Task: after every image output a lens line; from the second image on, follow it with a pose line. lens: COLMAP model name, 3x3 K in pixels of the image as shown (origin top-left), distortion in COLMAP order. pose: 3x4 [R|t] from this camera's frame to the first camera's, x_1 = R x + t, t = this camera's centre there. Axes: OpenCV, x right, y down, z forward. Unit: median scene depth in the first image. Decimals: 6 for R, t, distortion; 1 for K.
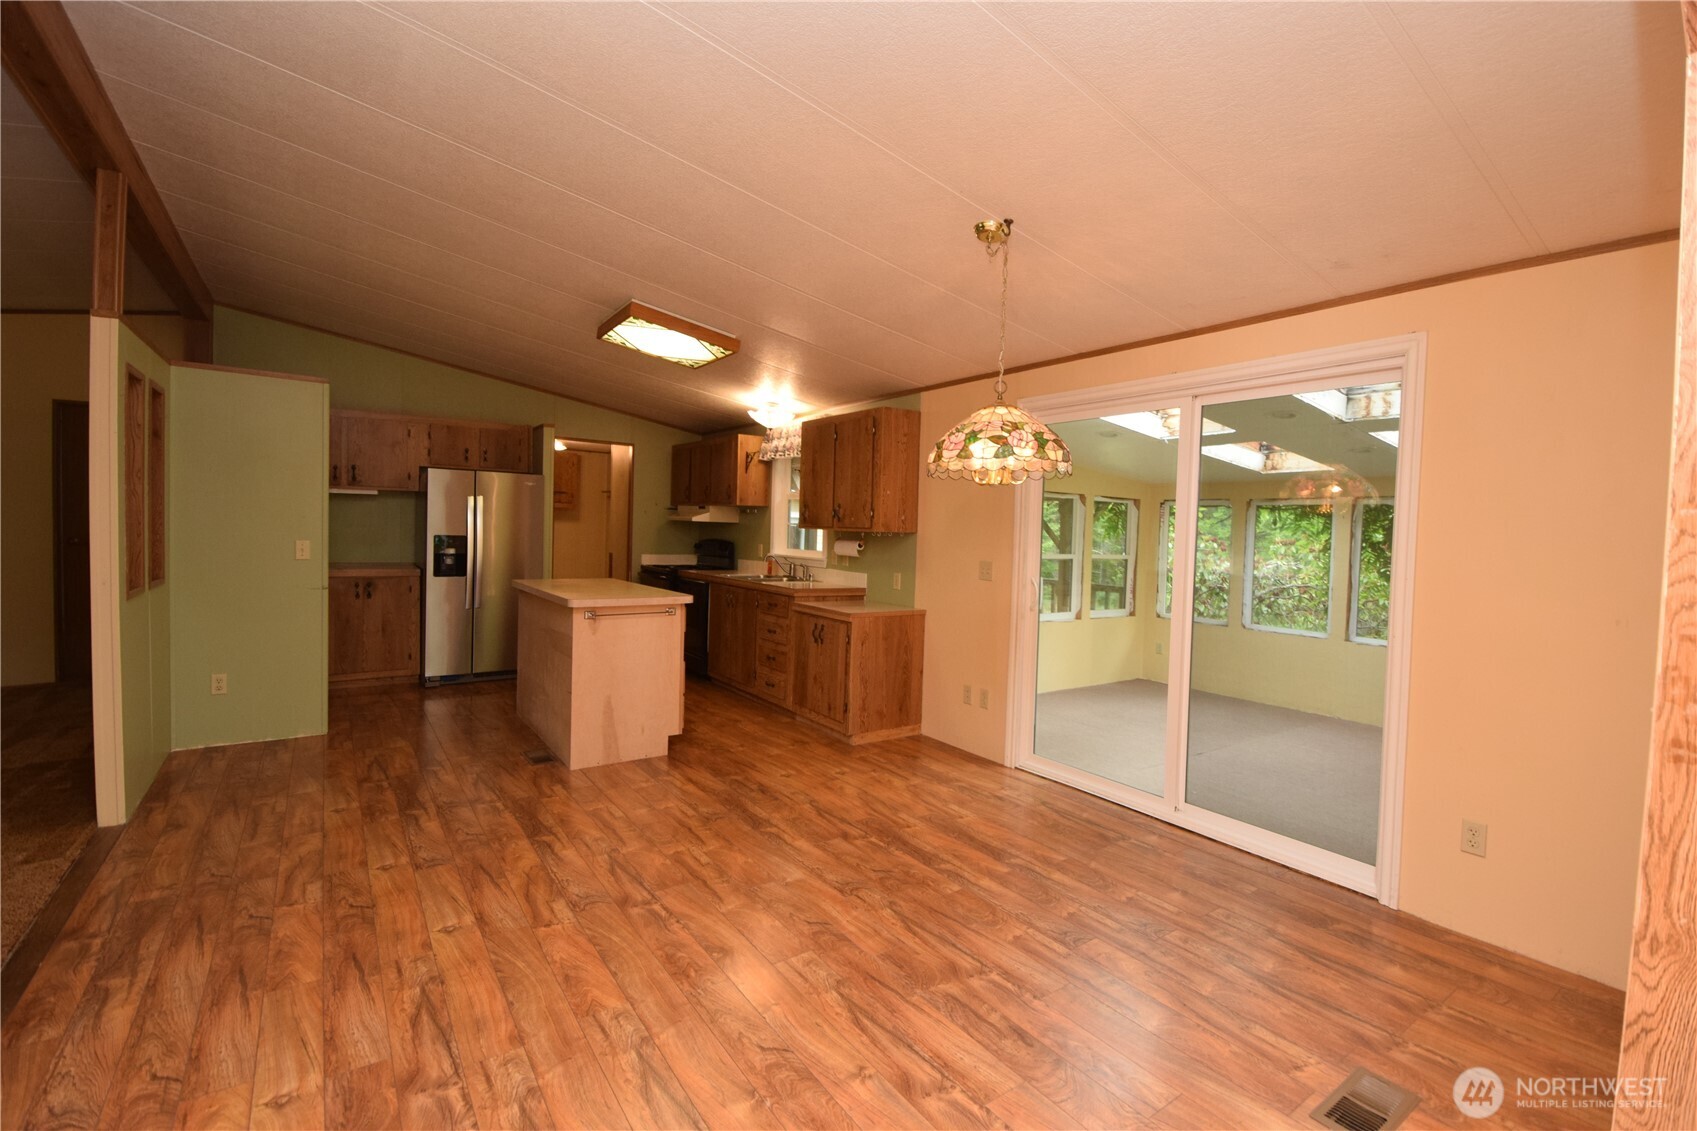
lens RADIAL K [[740.6, 0, 850.3], [0, 740.6, 562.4], [0, 0, 1]] dist [-0.012514, -0.006238]
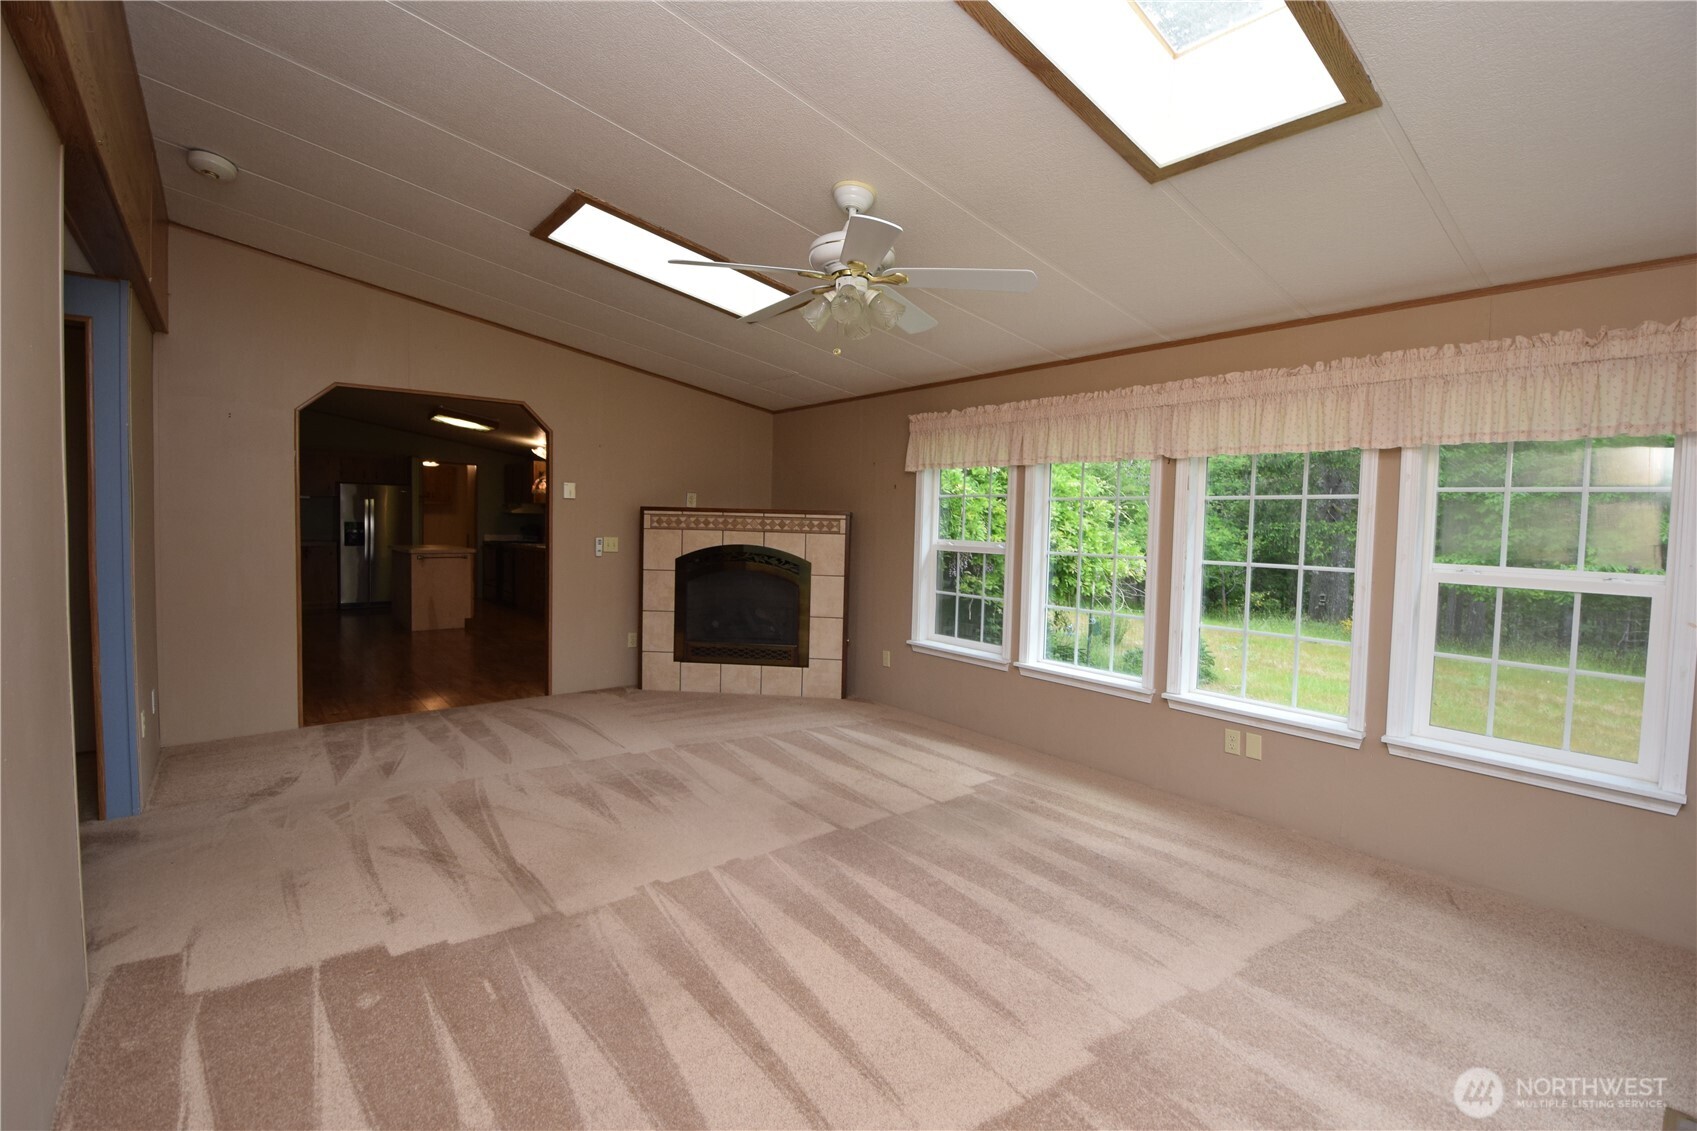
lens RADIAL K [[740.6, 0, 849.5], [0, 740.6, 560.3], [0, 0, 1]] dist [-0.012514, -0.006238]
pose [[0.996892, -0.010498, 0.078072, 0.853867], [0.009890, 0.999918, 0.008169, 0.090164], [-0.078151, -0.007371, 0.996914, -1.442655]]
